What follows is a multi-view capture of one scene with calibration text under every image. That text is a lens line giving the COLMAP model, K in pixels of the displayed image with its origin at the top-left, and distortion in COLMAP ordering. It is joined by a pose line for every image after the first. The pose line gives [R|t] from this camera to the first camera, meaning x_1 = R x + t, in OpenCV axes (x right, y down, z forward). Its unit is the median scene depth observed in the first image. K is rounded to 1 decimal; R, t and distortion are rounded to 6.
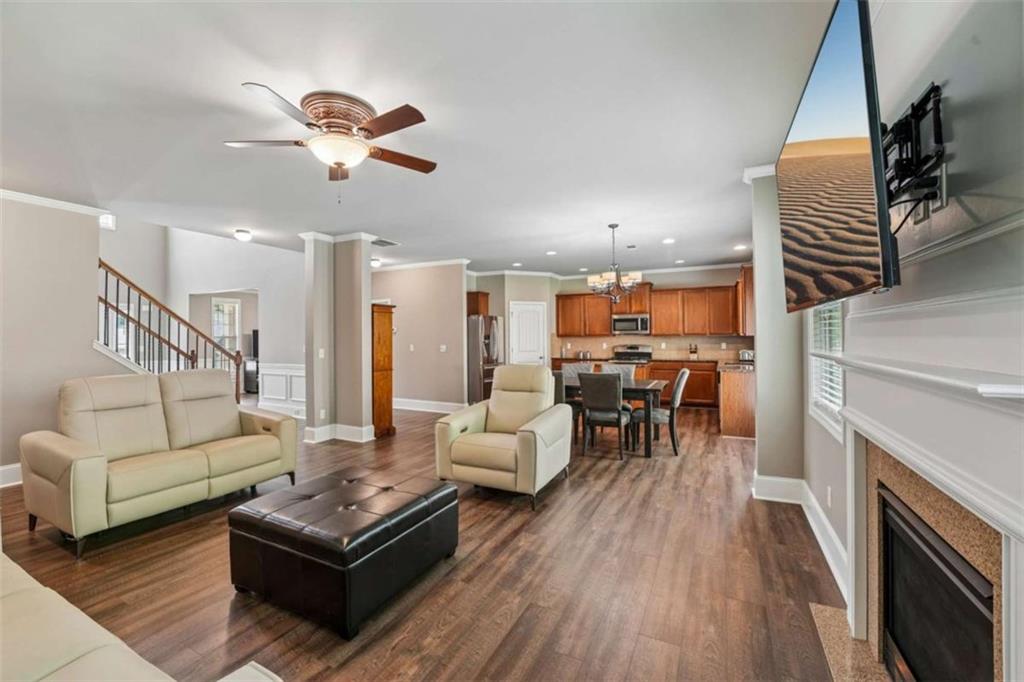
lens RADIAL K [[416.0, 0, 512.0], [0, 416.0, 341.0], [0, 0, 1]] dist [-0.024429, 0.000600]
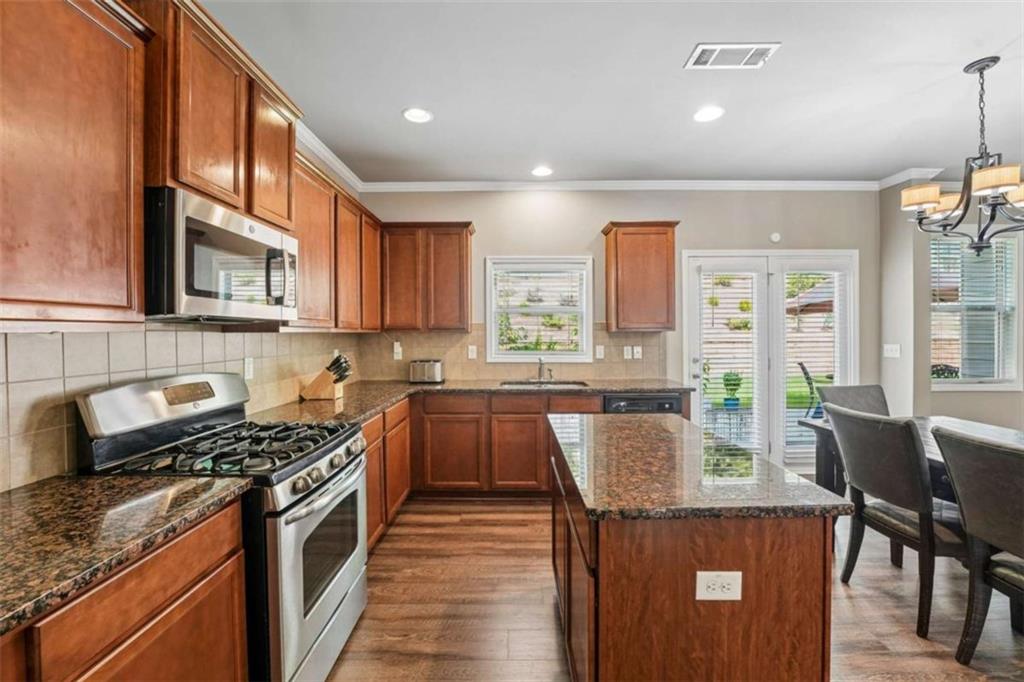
lens RADIAL K [[419.7, 0, 511.3], [0, 419.7, 336.0], [0, 0, 1]] dist [-0.028870, 0.003817]
pose [[-0.443299, 0.002861, 0.896369, 0.055737], [0.015369, 0.999872, 0.004410, -0.008311], [-0.896242, 0.015731, -0.443287, 0.993256]]
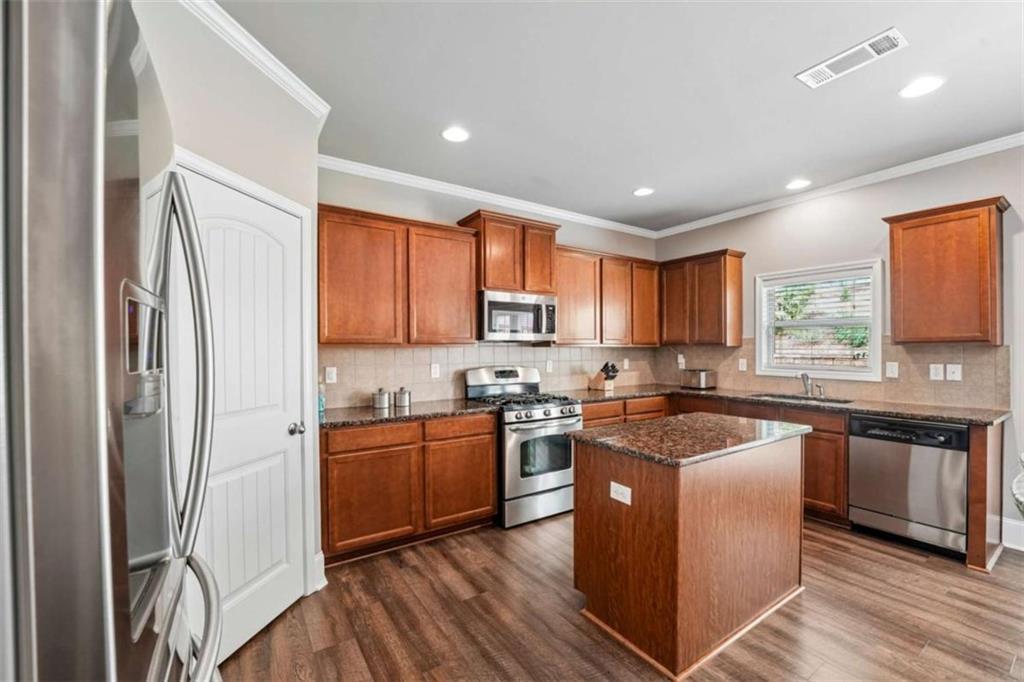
lens RADIAL K [[419.0, 0, 512.0], [0, 419.0, 350.1], [0, 0, 1]] dist [-0.025006, 0.000227]
pose [[0.498144, 0.002622, 0.867090, -0.083689], [0.006113, 0.999960, -0.006536, -0.005012], [-0.867073, 0.008556, 0.498108, 0.815711]]
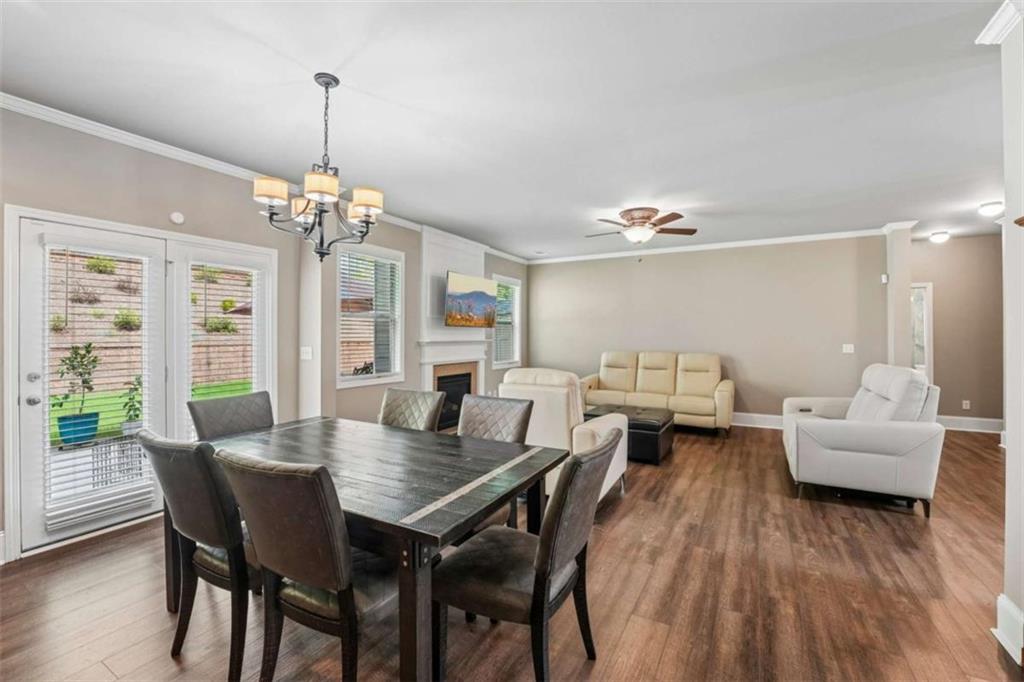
lens RADIAL K [[430.4, 0, 510.6], [0, 430.4, 335.4], [0, 0, 1]] dist [-0.026782, -0.000186]
pose [[-0.998276, 0.005940, 0.058401, 0.015730], [0.006500, 0.999935, 0.009395, -0.006634], [-0.058341, 0.009758, -0.998249, 0.886472]]
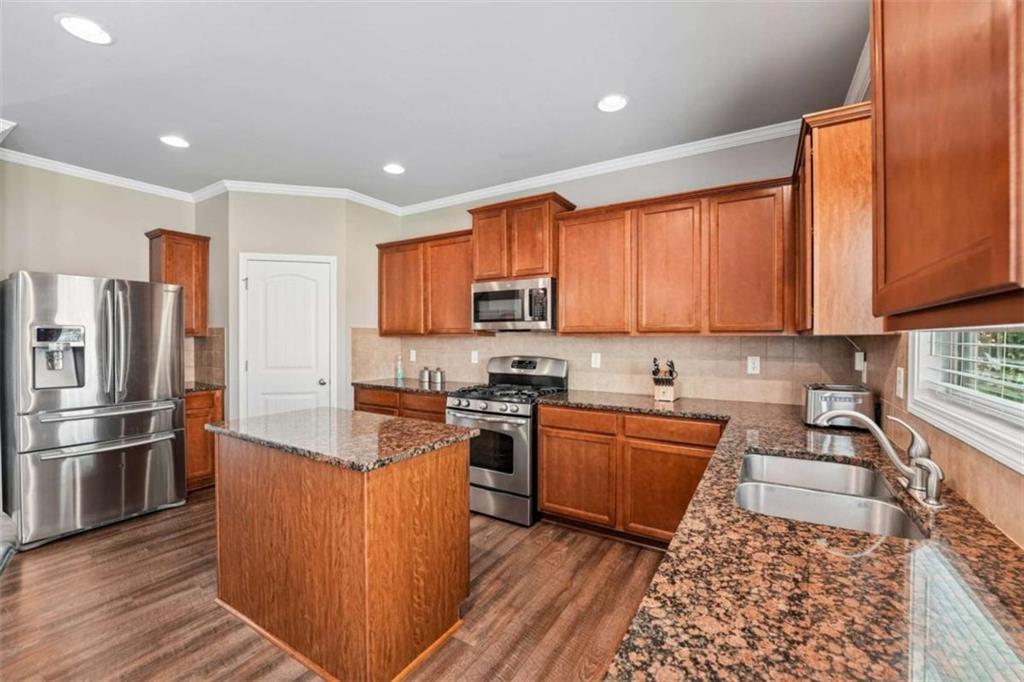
lens RADIAL K [[419.8, 0, 513.4], [0, 419.8, 343.5], [0, 0, 1]] dist [-0.021690, 0.000279]
pose [[0.996646, 0.010663, -0.081132, 0.327269], [-0.010108, 0.999923, 0.007243, -0.006905], [0.081203, -0.006399, 0.996677, 0.612094]]
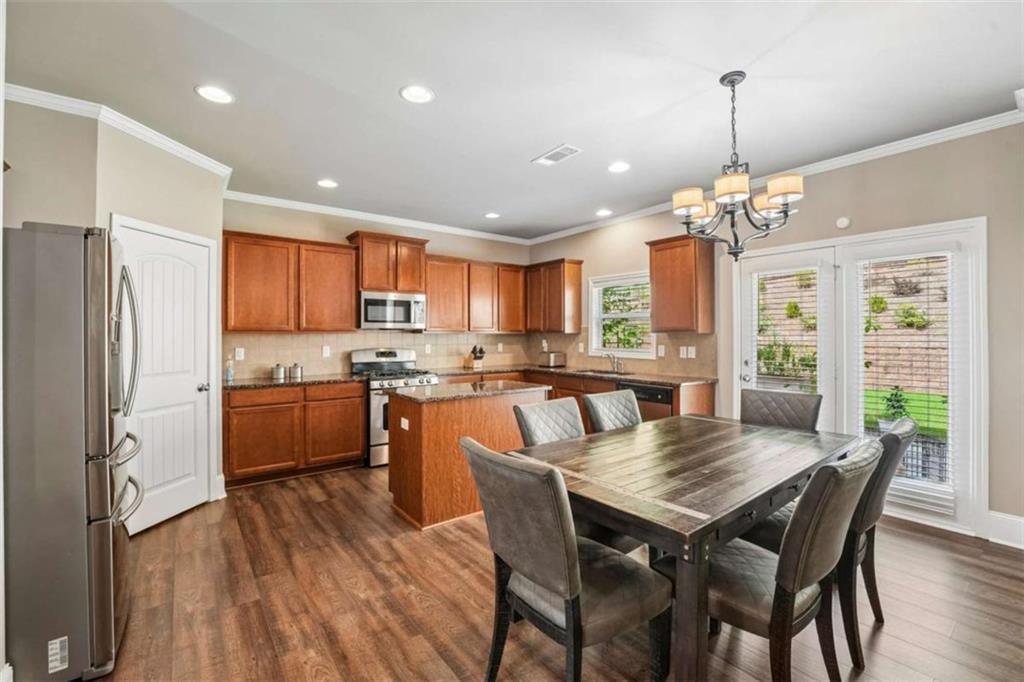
lens RADIAL K [[435.4, 0, 512.6], [0, 435.4, 331.6], [0, 0, 1]] dist [-0.027498, 0.000091]
pose [[0.438666, 0.014064, 0.898540, -0.160898], [0.003816, 0.999839, -0.017513, -0.002675], [-0.898642, 0.011111, 0.438542, 0.623342]]
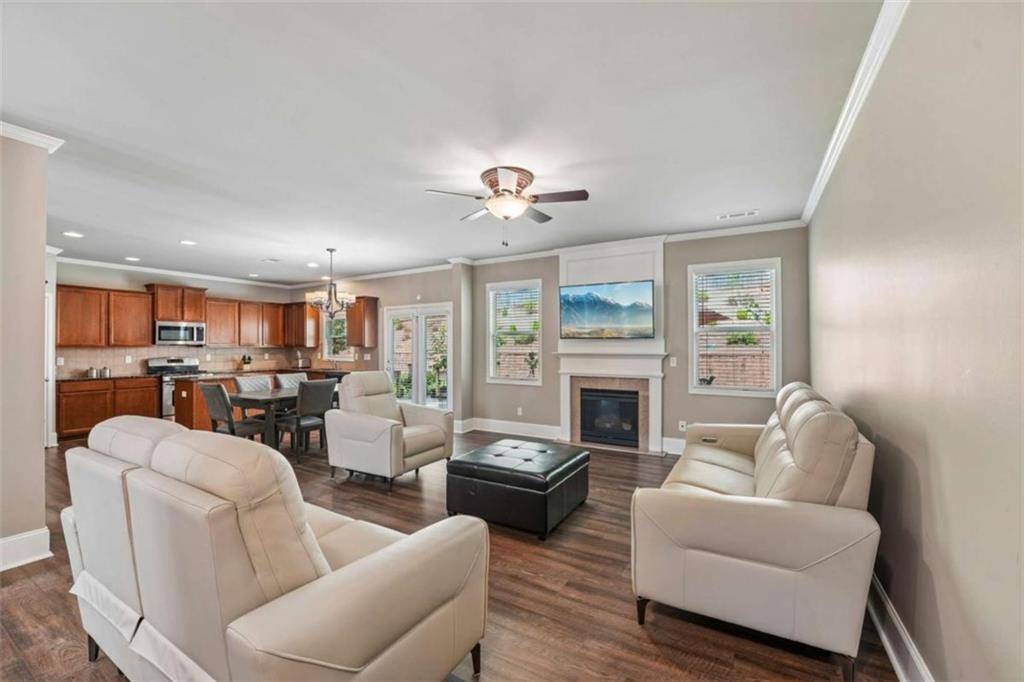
lens RADIAL K [[416.0, 0, 512.0], [0, 416.0, 341.0], [0, 0, 1]] dist [-0.024429, 0.000600]
pose [[0.064754, 0.020802, 0.997684, -0.529302], [0.010836, 0.999709, -0.021548, 0.001420], [-0.997842, 0.012206, 0.064510, 0.263994]]
